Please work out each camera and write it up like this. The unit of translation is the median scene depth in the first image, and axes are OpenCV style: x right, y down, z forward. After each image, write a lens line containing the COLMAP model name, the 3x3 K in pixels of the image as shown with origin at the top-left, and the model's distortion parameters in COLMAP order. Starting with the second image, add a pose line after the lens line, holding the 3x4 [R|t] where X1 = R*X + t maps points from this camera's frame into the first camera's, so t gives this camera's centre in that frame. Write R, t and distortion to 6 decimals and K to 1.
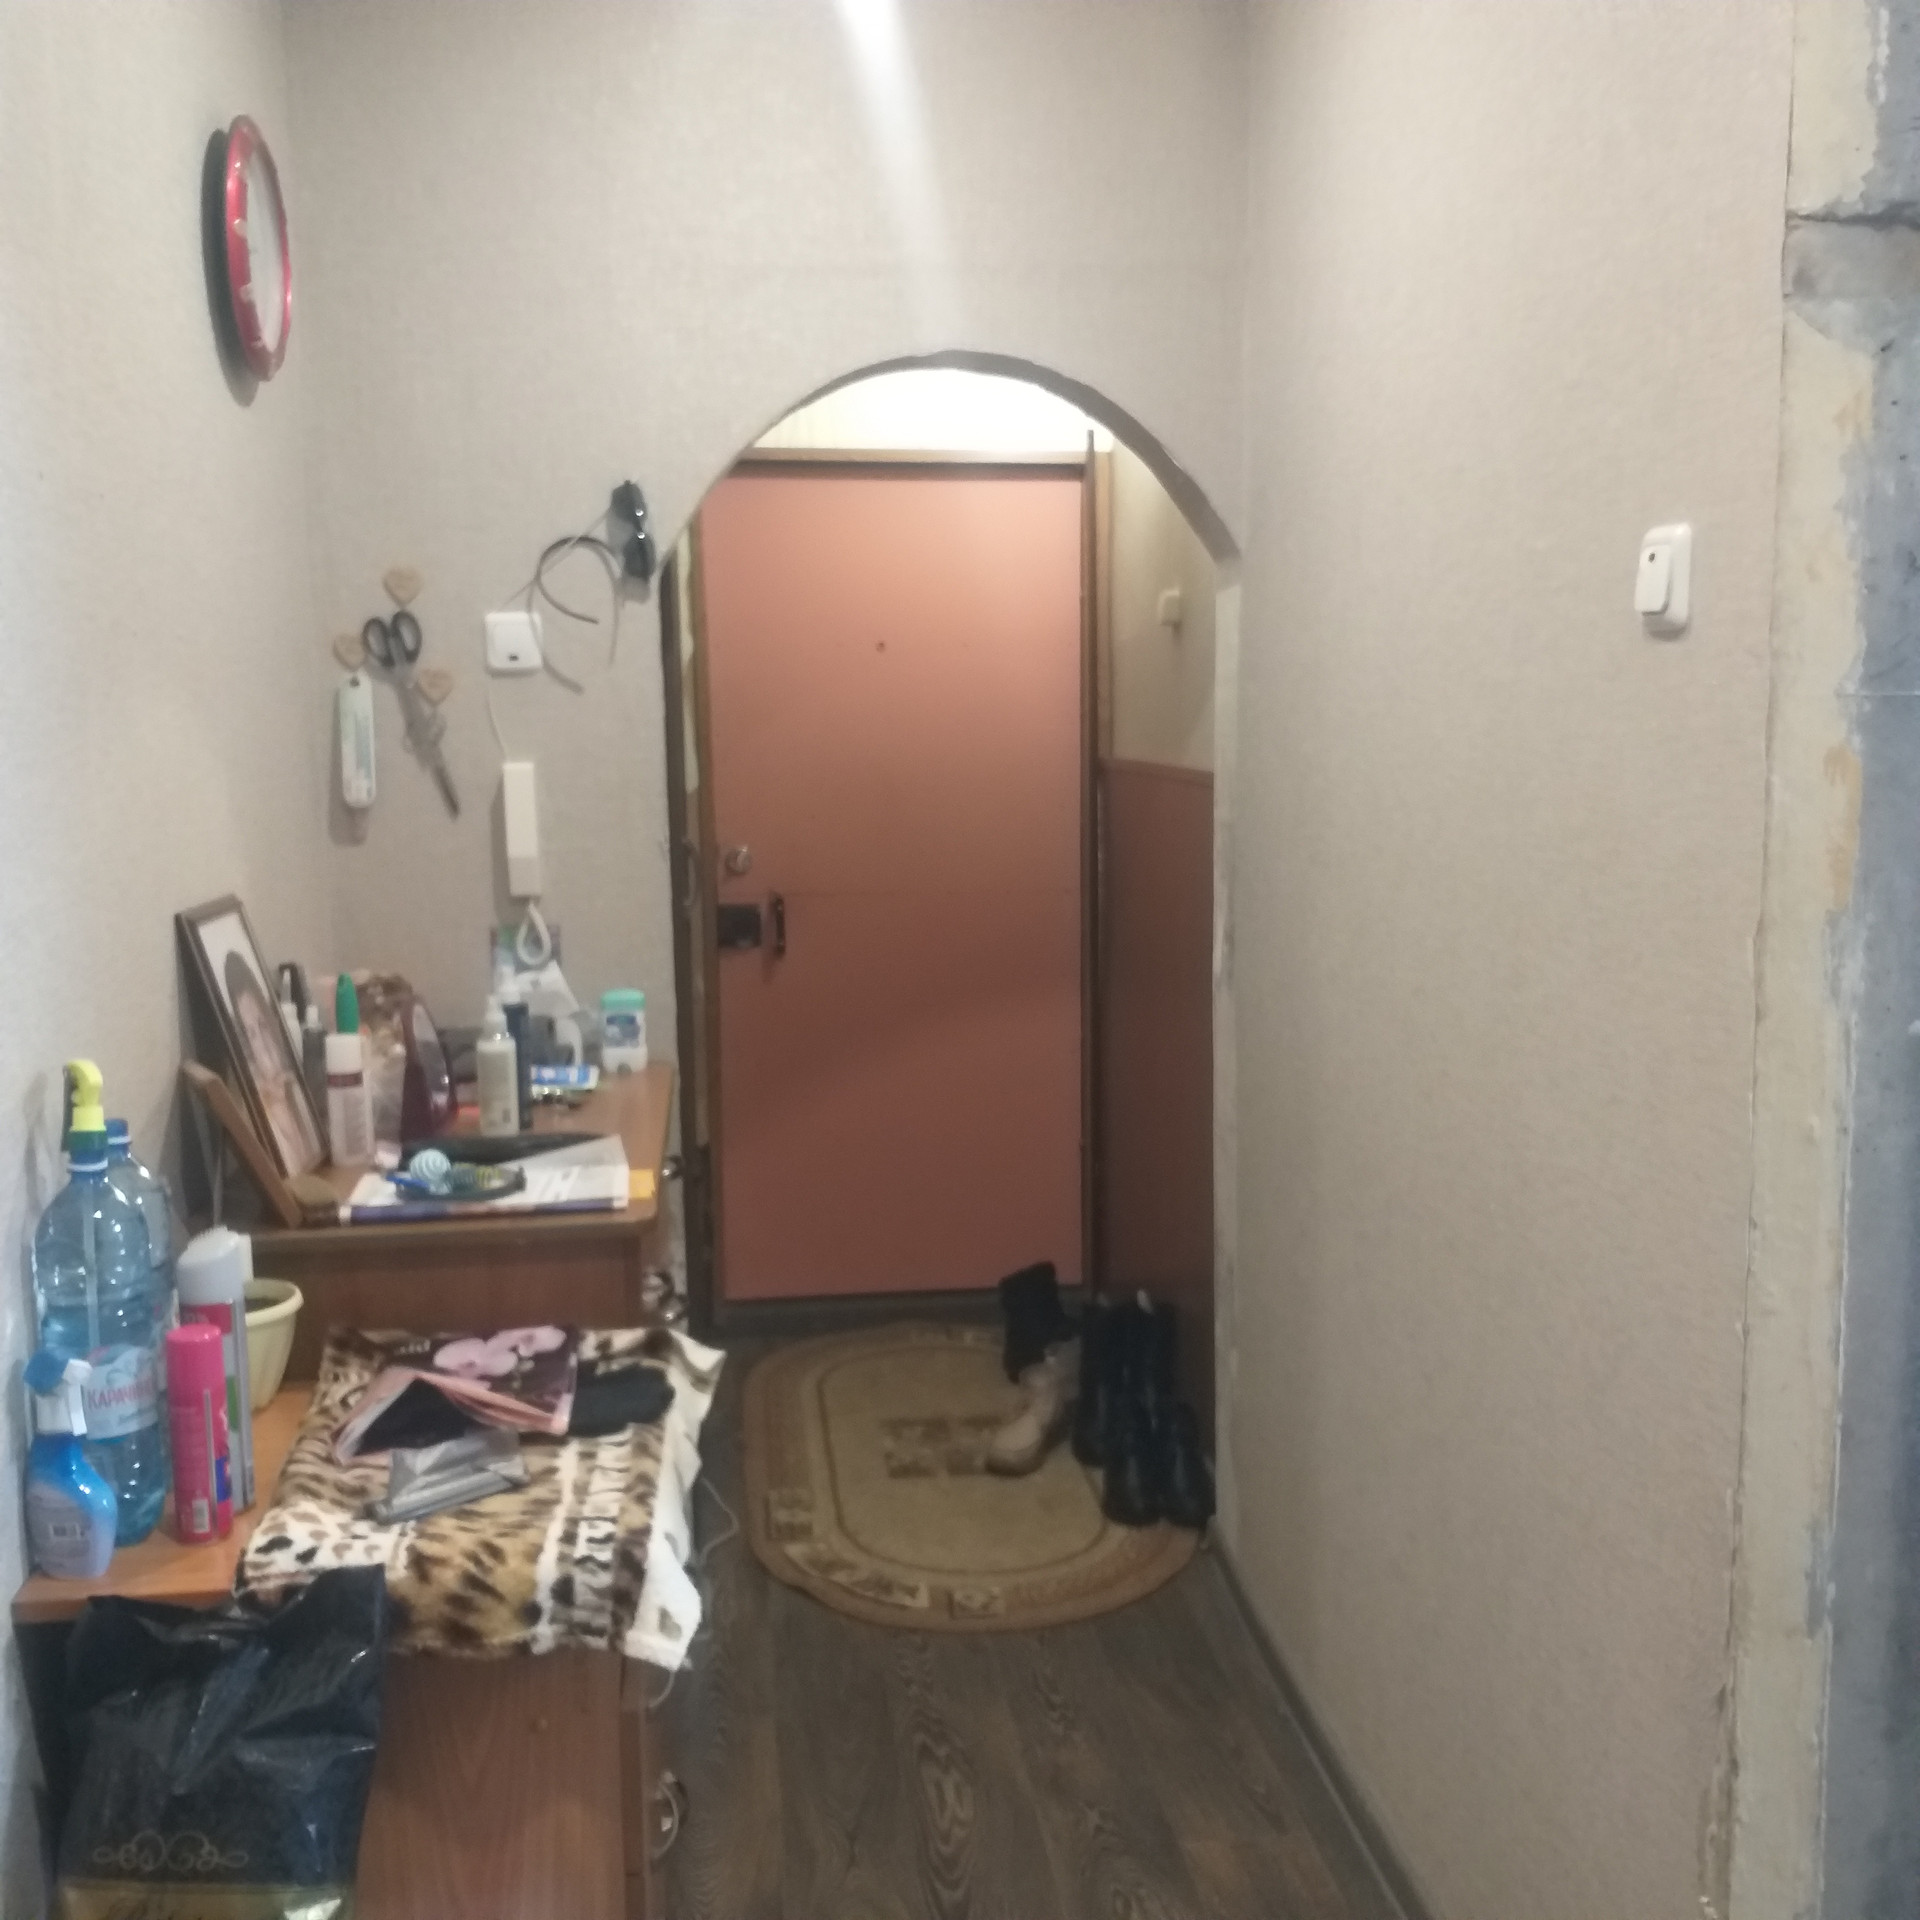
lens RADIAL K [[2043.7, 0, 960.5], [0, 2043.7, 981.3], [0, 0, 1]] dist [0.165469, -0.435482]
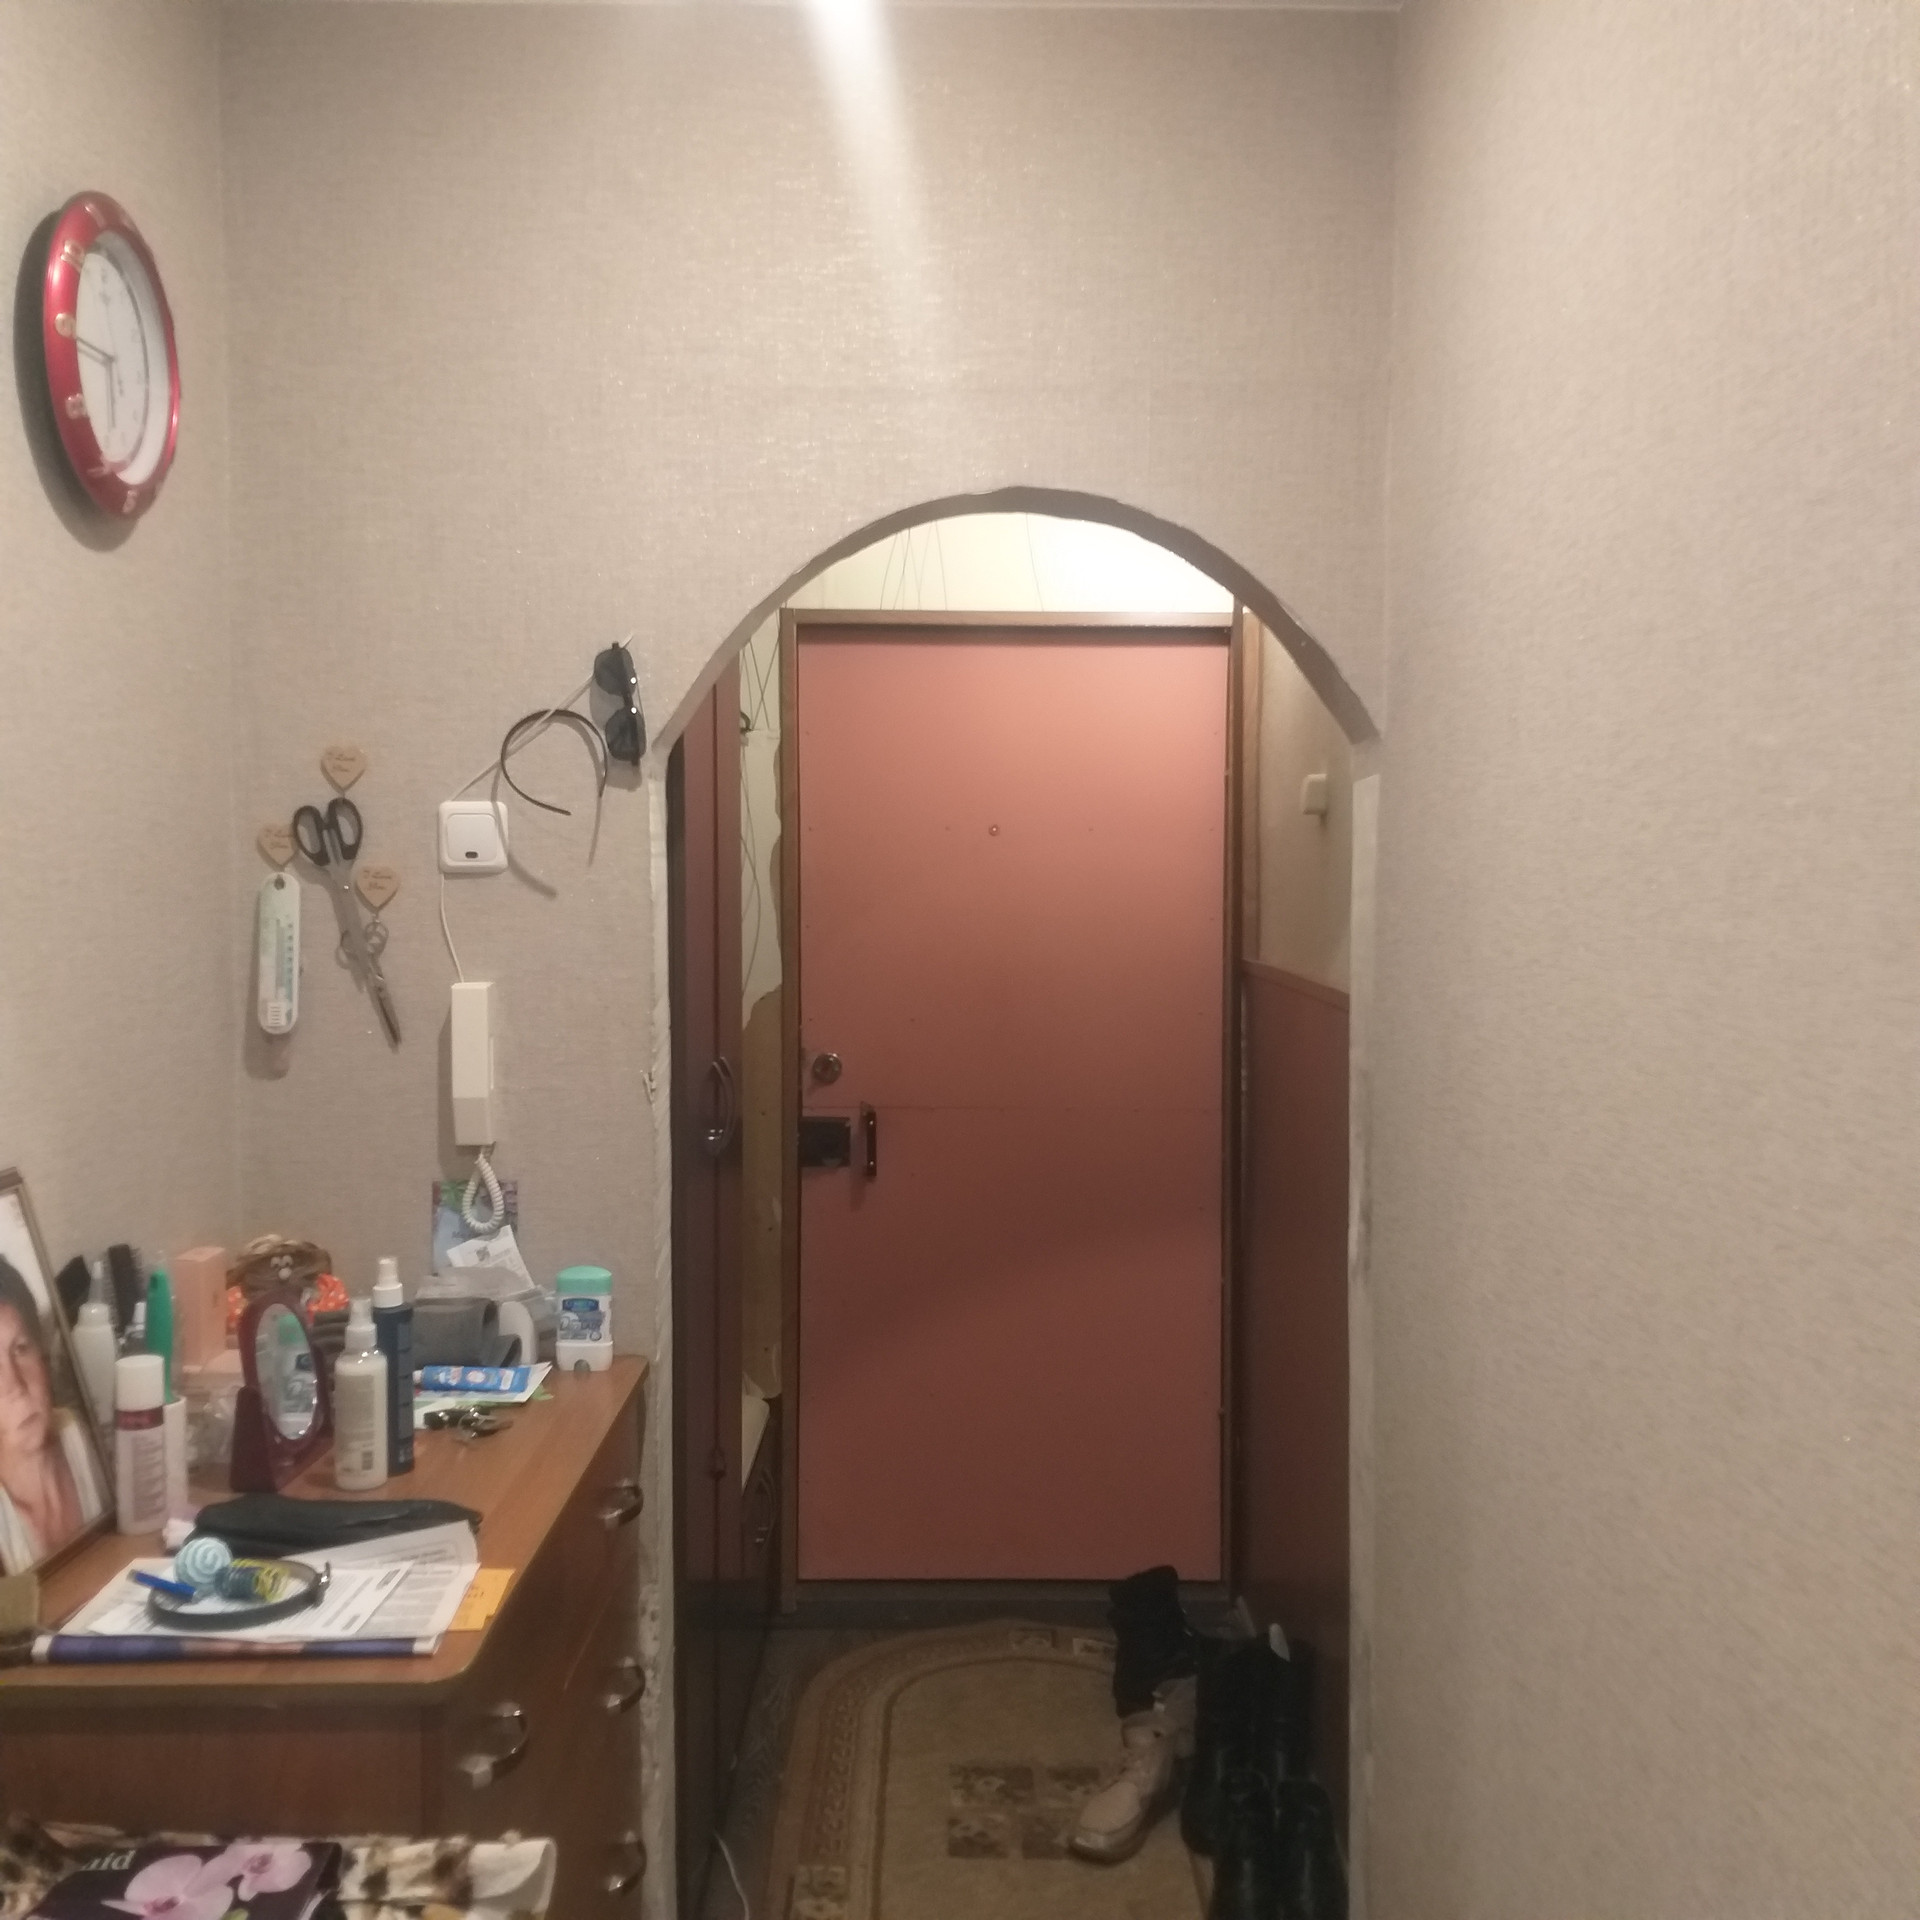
lens RADIAL K [[2002.8, 0, 964.4], [0, 2002.8, 959.8], [0, 0, 1]] dist [0.153346, -0.372890]
pose [[0.993762, 0.019577, -0.109793, 0.065924], [-0.028727, 0.996186, -0.082388, -0.054353], [0.107761, 0.085028, 0.990534, 0.227881]]
